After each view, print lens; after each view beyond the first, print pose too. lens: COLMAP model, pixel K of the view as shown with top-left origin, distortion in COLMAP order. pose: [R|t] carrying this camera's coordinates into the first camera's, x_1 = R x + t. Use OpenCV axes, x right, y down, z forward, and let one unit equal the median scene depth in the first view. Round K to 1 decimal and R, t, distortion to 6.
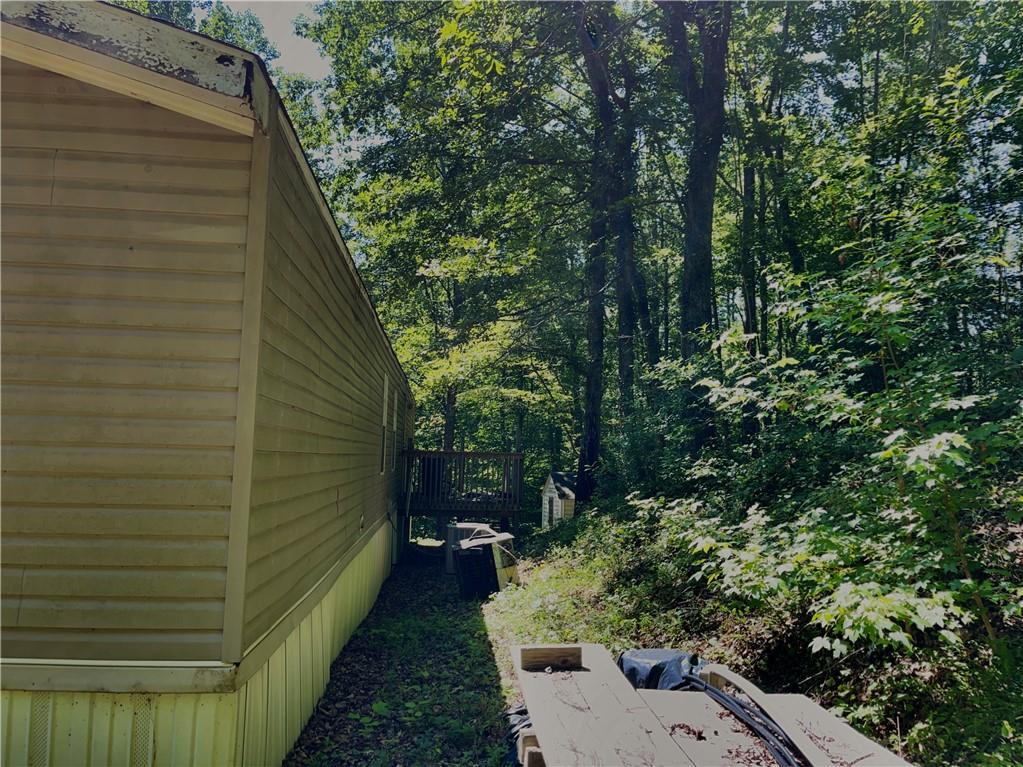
lens RADIAL K [[758.0, 0, 514.1], [0, 758.0, 379.8], [0, 0, 1]] dist [0.082268, -0.114527]
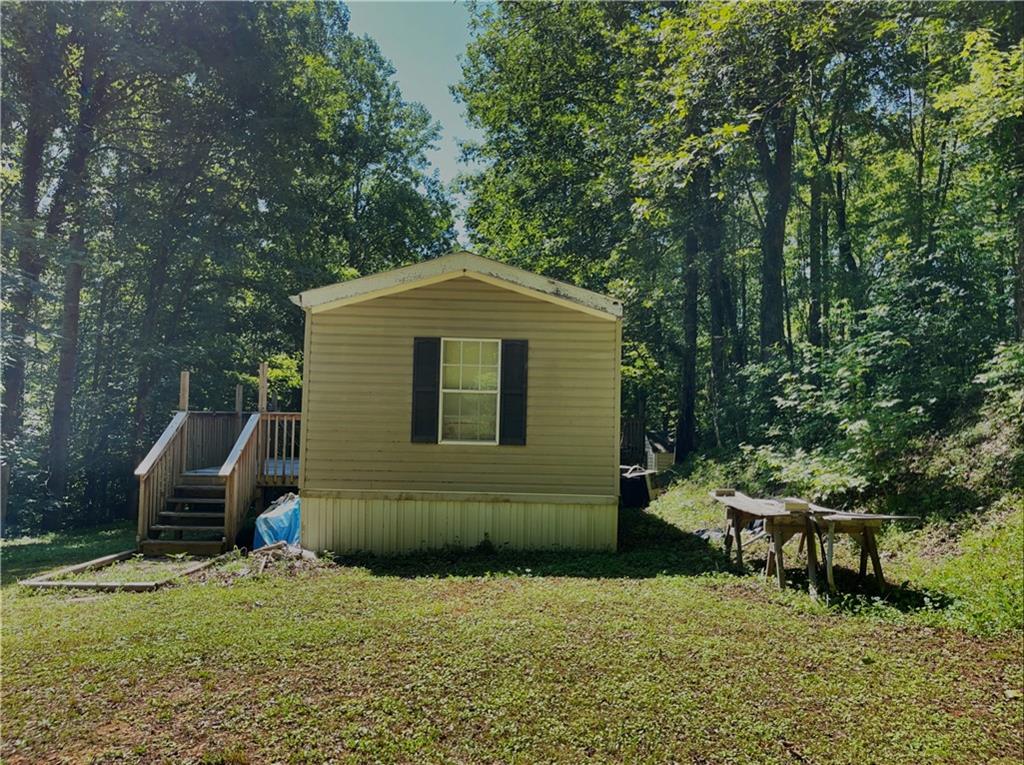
lens RADIAL K [[758.8, 0, 514.6], [0, 758.8, 378.8], [0, 0, 1]] dist [0.082268, -0.114527]
pose [[0.996181, -0.010892, -0.086635, -0.210001], [0.015553, 0.998457, 0.053311, -0.113843], [0.085921, -0.054454, 0.994813, -0.858986]]
